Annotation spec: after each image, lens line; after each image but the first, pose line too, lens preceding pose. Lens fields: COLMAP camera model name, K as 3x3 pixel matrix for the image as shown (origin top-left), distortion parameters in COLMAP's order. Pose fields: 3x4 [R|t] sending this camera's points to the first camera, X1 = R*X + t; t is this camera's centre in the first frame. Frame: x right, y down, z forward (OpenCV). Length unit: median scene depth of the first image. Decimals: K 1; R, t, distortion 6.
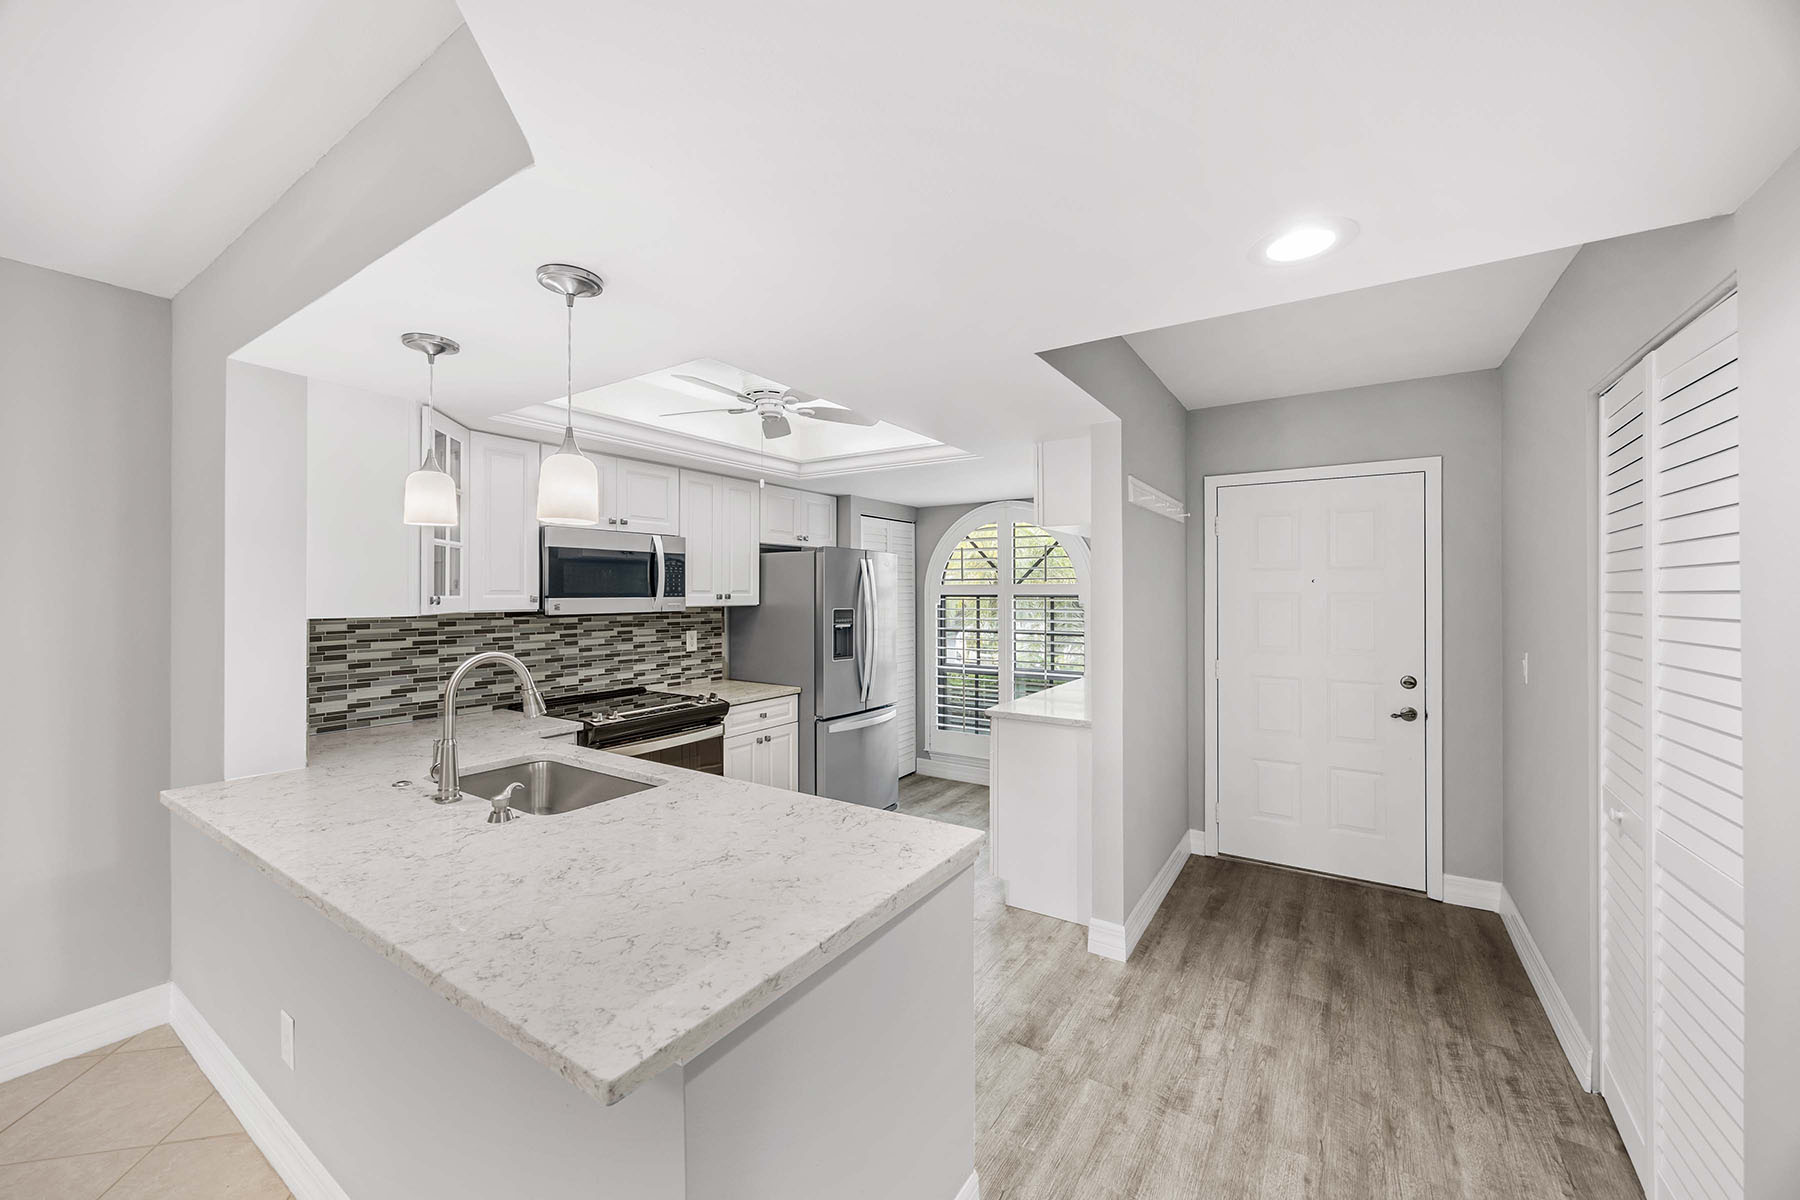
lens RADIAL K [[683.8, 0, 899.7], [0, 683.8, 589.5], [0, 0, 1]] dist [-0.004348, 0.000514]
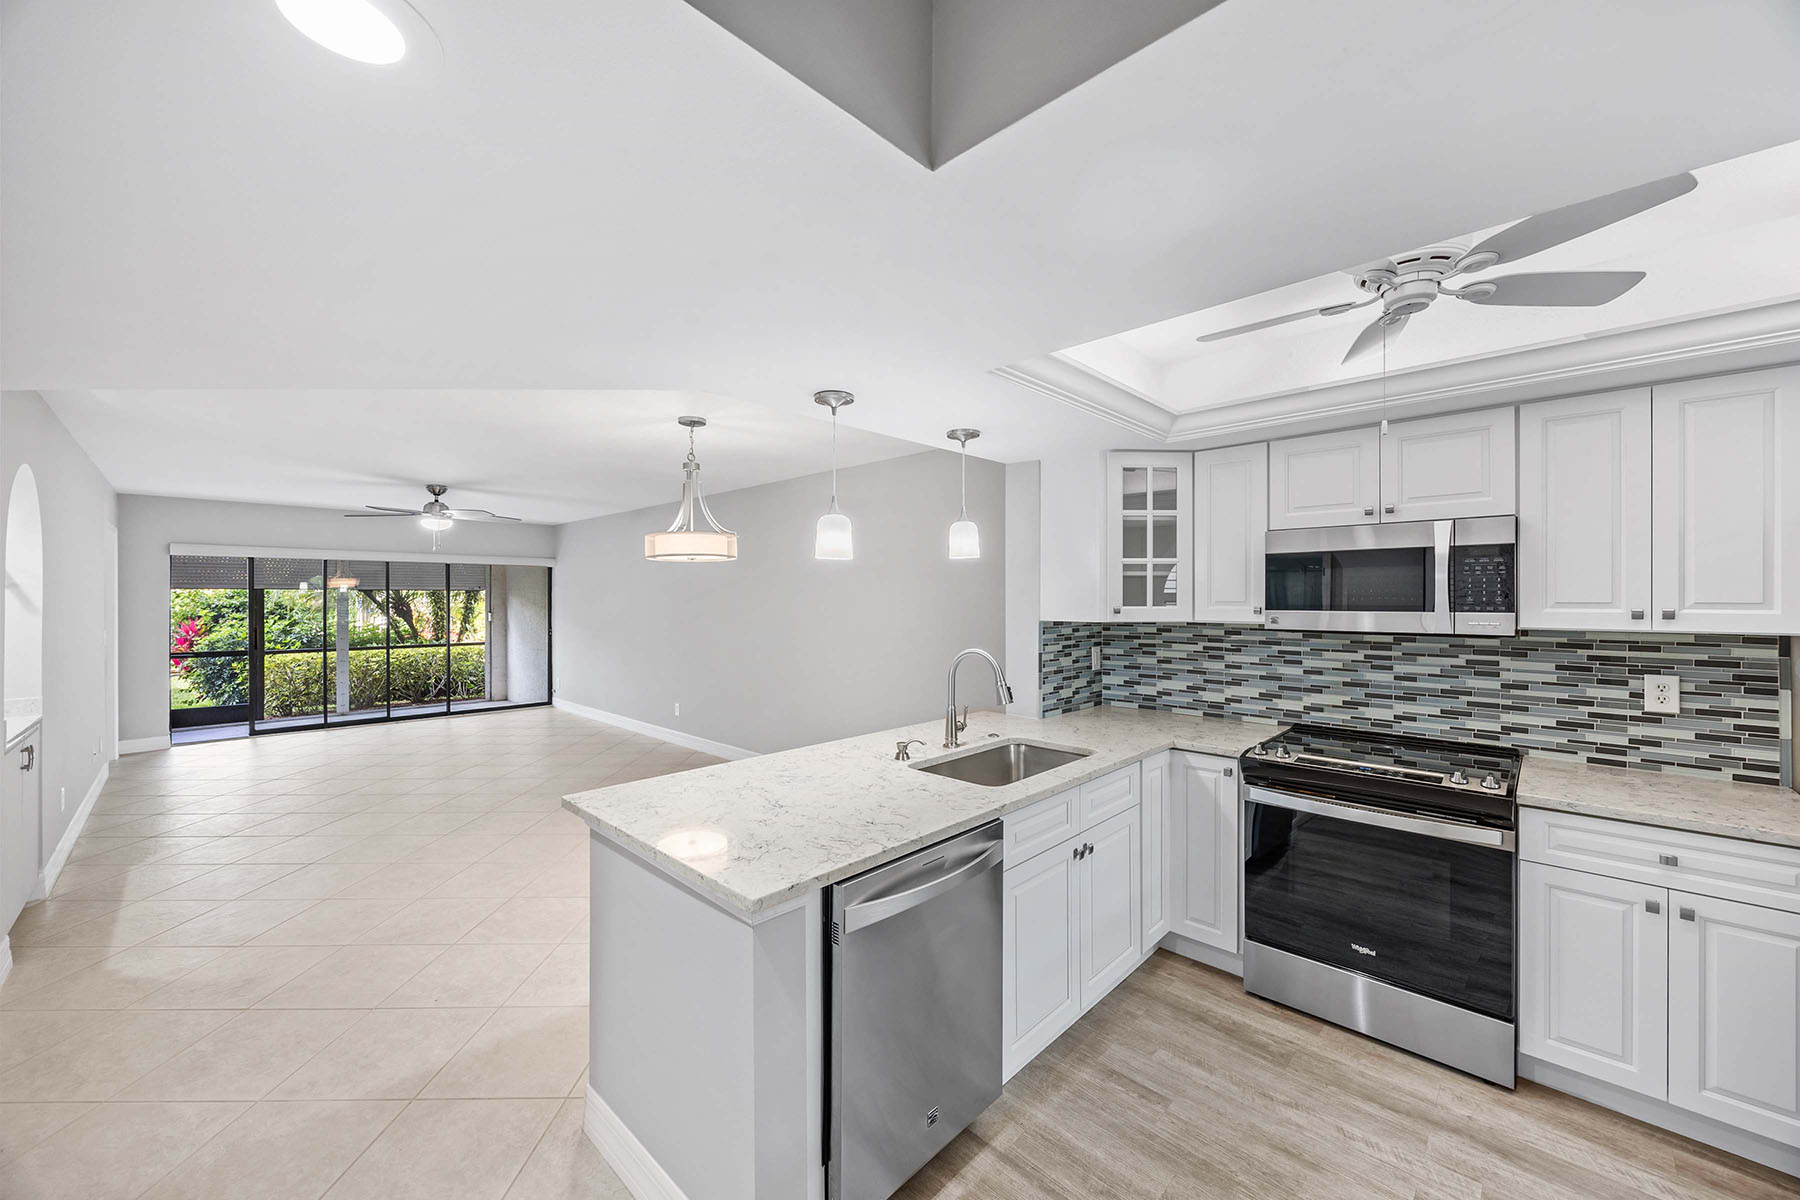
lens RADIAL K [[683.8, 0, 900.1], [0, 683.8, 598.4], [0, 0, 1]] dist [-0.004348, 0.000514]
pose [[-0.183618, 0.002316, -0.982995, 0.402635], [0.004017, 0.999991, 0.001606, -0.005384], [0.982989, -0.003653, -0.183625, 0.589480]]
